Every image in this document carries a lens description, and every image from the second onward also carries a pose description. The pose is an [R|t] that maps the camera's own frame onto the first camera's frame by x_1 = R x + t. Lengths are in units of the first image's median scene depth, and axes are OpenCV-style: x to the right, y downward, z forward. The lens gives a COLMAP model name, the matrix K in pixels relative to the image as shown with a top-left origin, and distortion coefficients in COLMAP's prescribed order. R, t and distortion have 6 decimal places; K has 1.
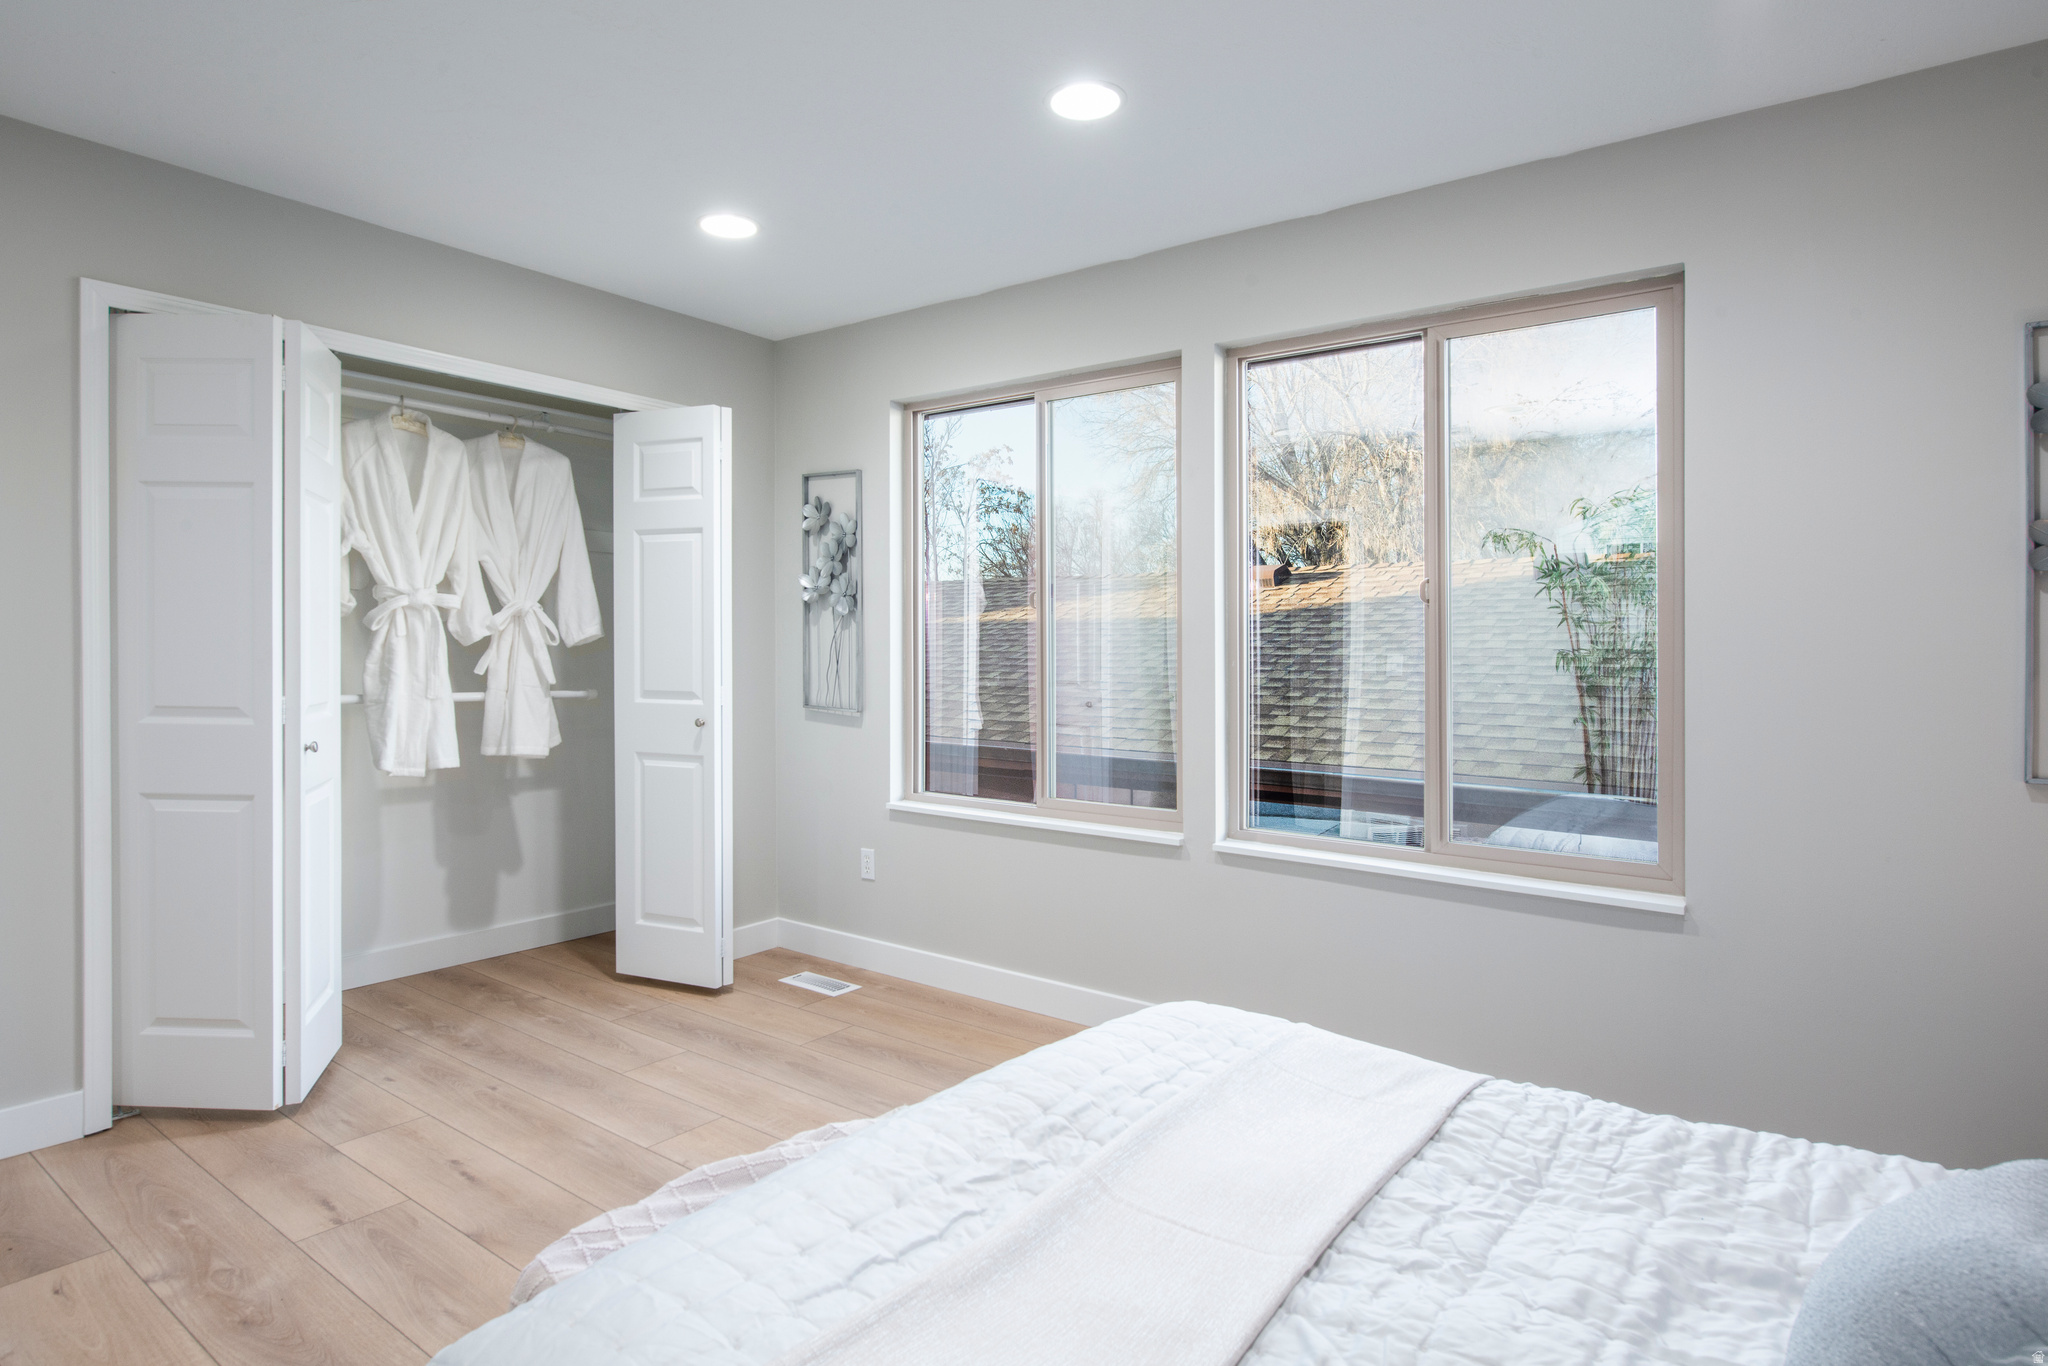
lens RADIAL K [[1130.1, 0, 1024.0], [0, 1130.1, 683.0], [0, 0, 1]] dist [-0.001060, -0.000834]
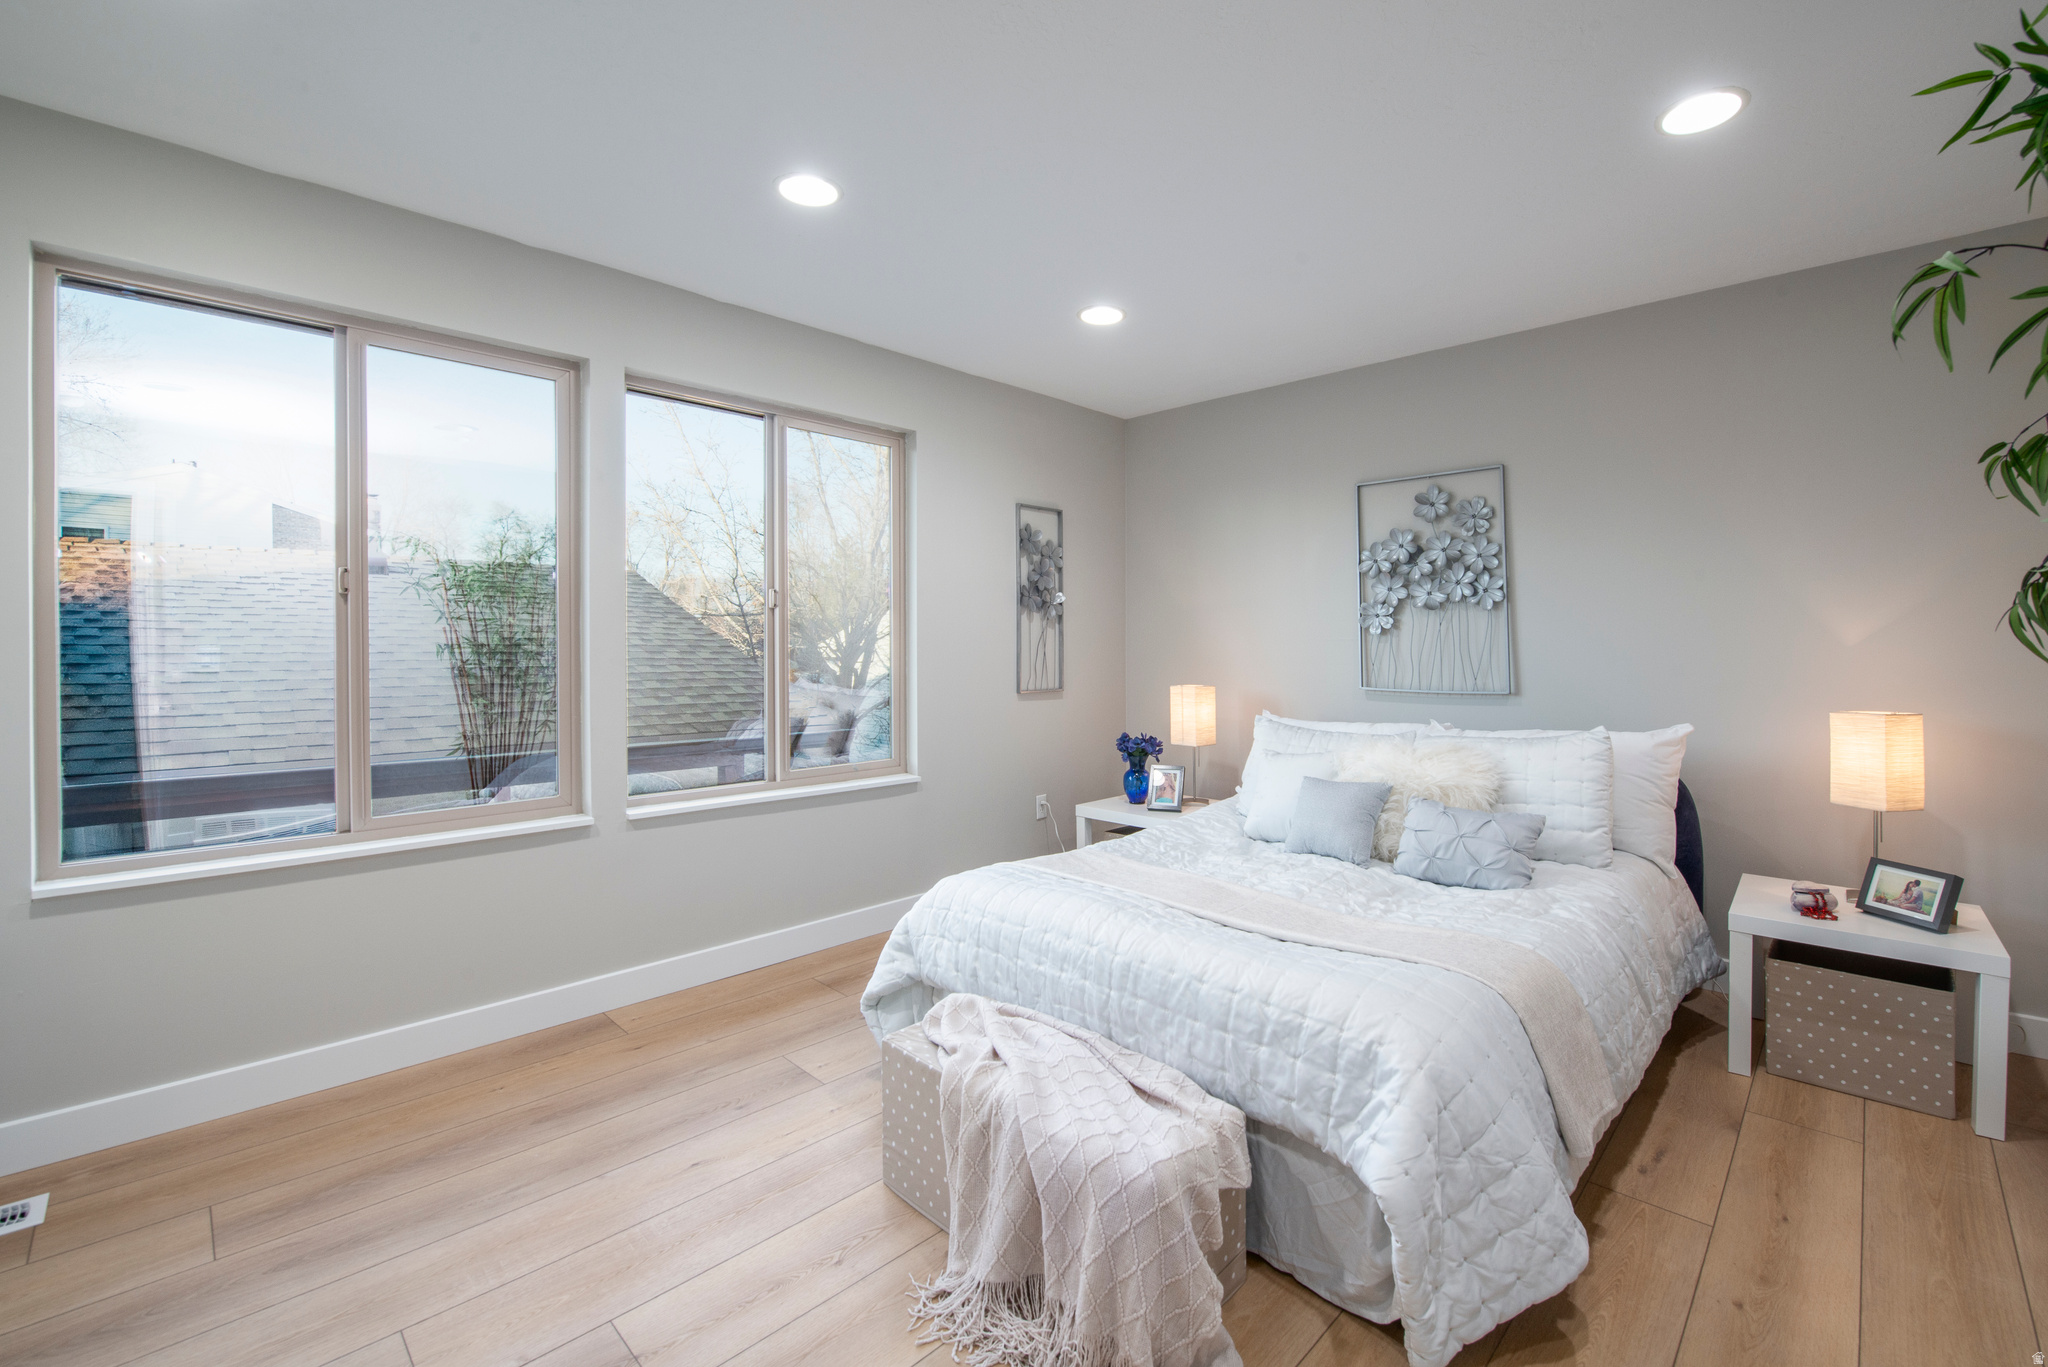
lens RADIAL K [[879.1, 0, 1024.0], [0, 879.1, 683.5], [0, 0, 1]] dist [-0.002587, -0.000724]
pose [[0.128805, -0.056040, 0.990085, -0.533512], [0.029692, 0.998172, 0.052635, -0.018135], [-0.991225, 0.022618, 0.130233, 0.408312]]
